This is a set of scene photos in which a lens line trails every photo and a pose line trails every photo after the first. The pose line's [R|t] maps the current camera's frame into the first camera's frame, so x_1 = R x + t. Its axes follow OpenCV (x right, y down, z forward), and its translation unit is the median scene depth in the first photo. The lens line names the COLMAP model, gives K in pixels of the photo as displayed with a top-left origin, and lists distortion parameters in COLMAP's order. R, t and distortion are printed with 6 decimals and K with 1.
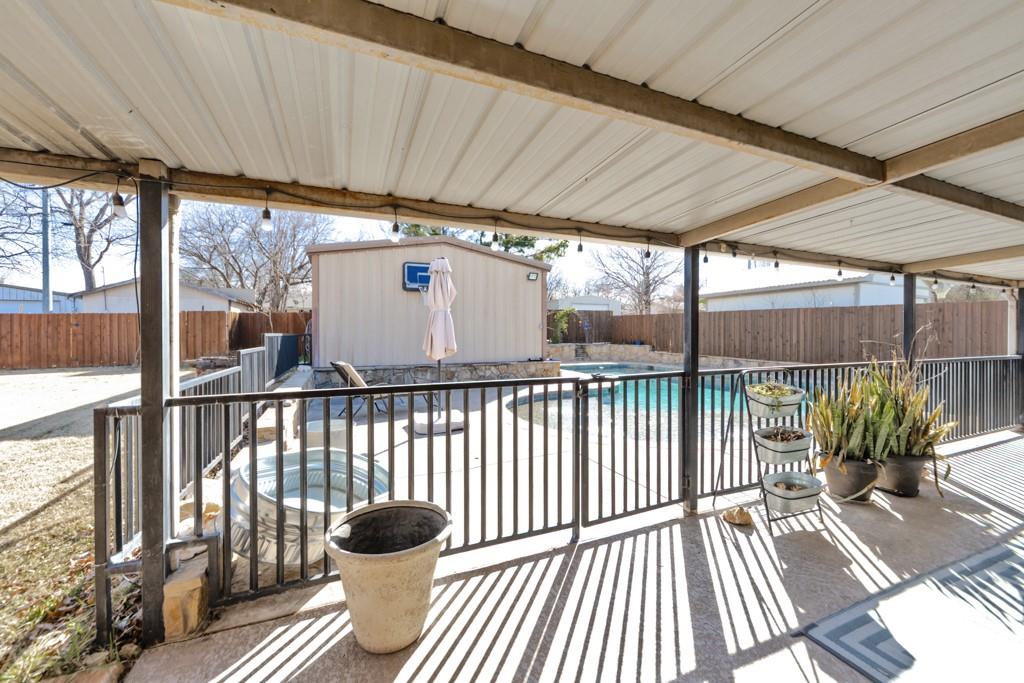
lens RADIAL K [[408.4, 0, 520.4], [0, 408.4, 339.9], [0, 0, 1]] dist [-0.002482, -0.000194]
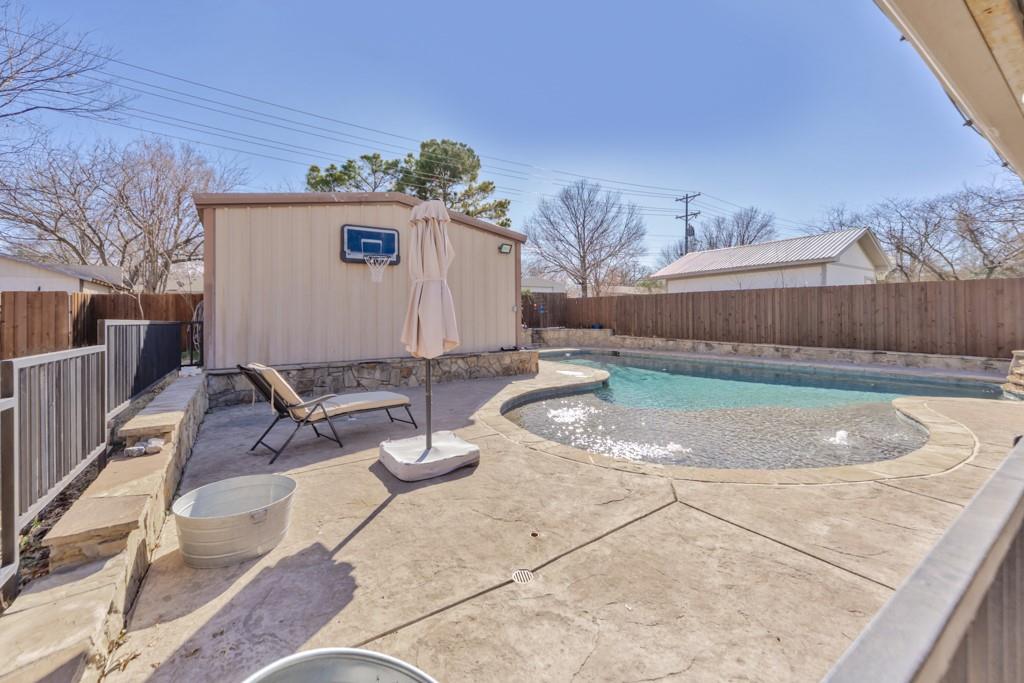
lens RADIAL K [[408.4, 0, 525.8], [0, 408.4, 314.8], [0, 0, 1]] dist [-0.002482, -0.000194]
pose [[0.980228, -0.009903, 0.197625, -0.095770], [0.014793, 0.999619, -0.023283, -0.000886], [-0.197319, 0.025746, 0.980001, 0.183936]]
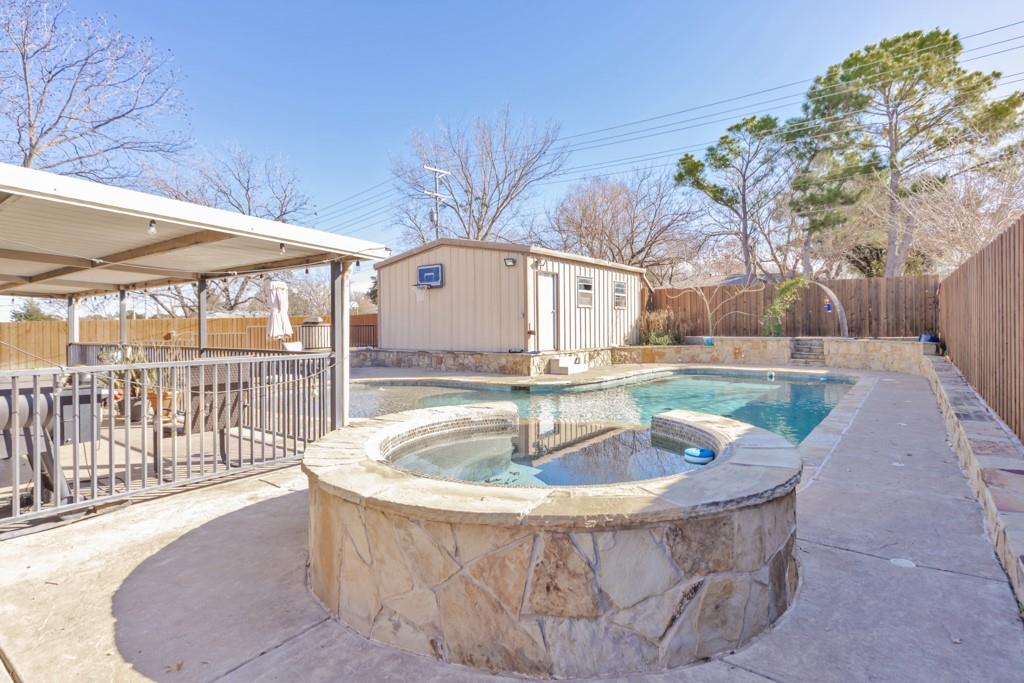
lens RADIAL K [[550.1, 0, 508.2], [0, 550.1, 330.9], [0, 0, 1]] dist [-0.002426, 0.000978]
pose [[0.485058, 0.005055, -0.874467, 1.176868], [-0.003498, 0.999987, 0.003840, -0.002830], [0.874475, 0.001196, 0.485069, 0.391731]]
